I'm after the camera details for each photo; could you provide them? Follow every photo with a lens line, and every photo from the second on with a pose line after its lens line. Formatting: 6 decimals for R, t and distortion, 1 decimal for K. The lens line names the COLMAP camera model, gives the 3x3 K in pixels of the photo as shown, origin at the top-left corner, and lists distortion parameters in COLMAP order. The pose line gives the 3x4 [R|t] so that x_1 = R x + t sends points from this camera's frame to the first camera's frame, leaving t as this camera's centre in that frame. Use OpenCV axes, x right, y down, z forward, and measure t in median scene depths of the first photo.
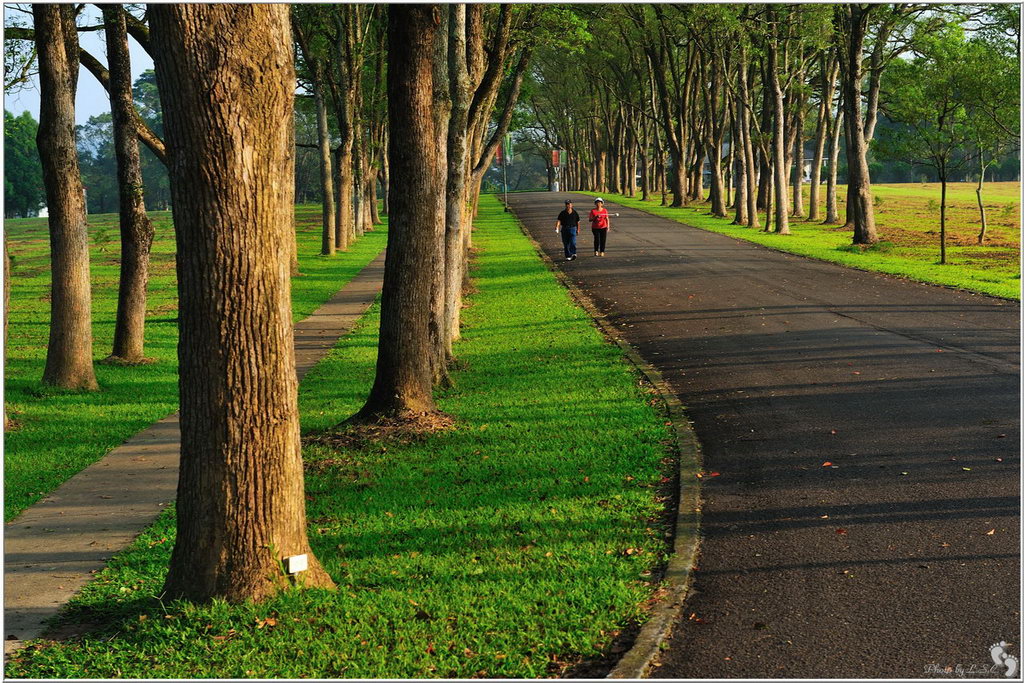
lens RADIAL K [[2069.2, 0, 511.5], [0, 2069.2, 344.8], [0, 0, 1]] dist [0.183921, 0.000000]
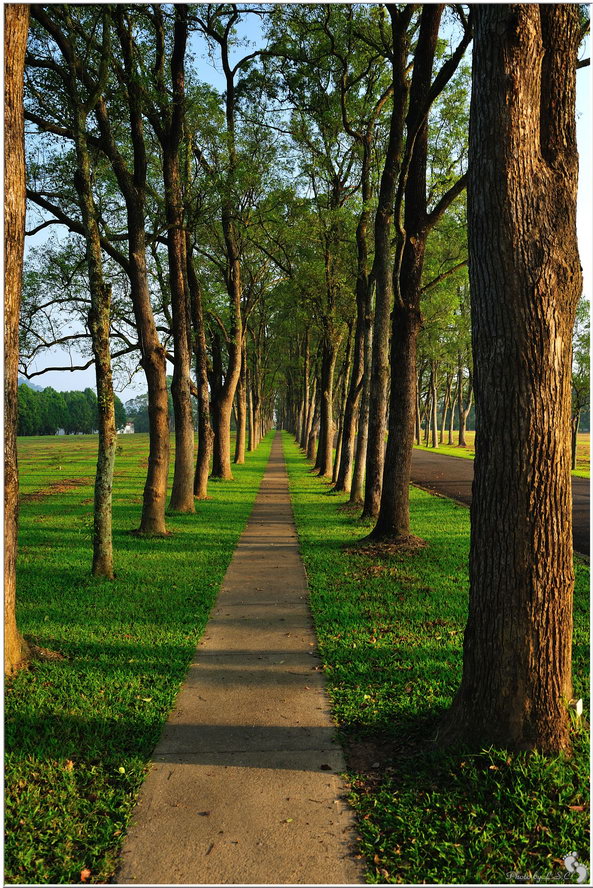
lens RADIAL K [[760.9, 0, 297.8], [0, 760.9, 440.0], [0, 0, 1]] dist [0.009091, 0.001838]
pose [[0.999055, 0.030185, 0.031284, -0.278122], [-0.028136, 0.997554, -0.063991, -0.009417], [-0.033139, 0.063051, 0.997460, 0.594641]]
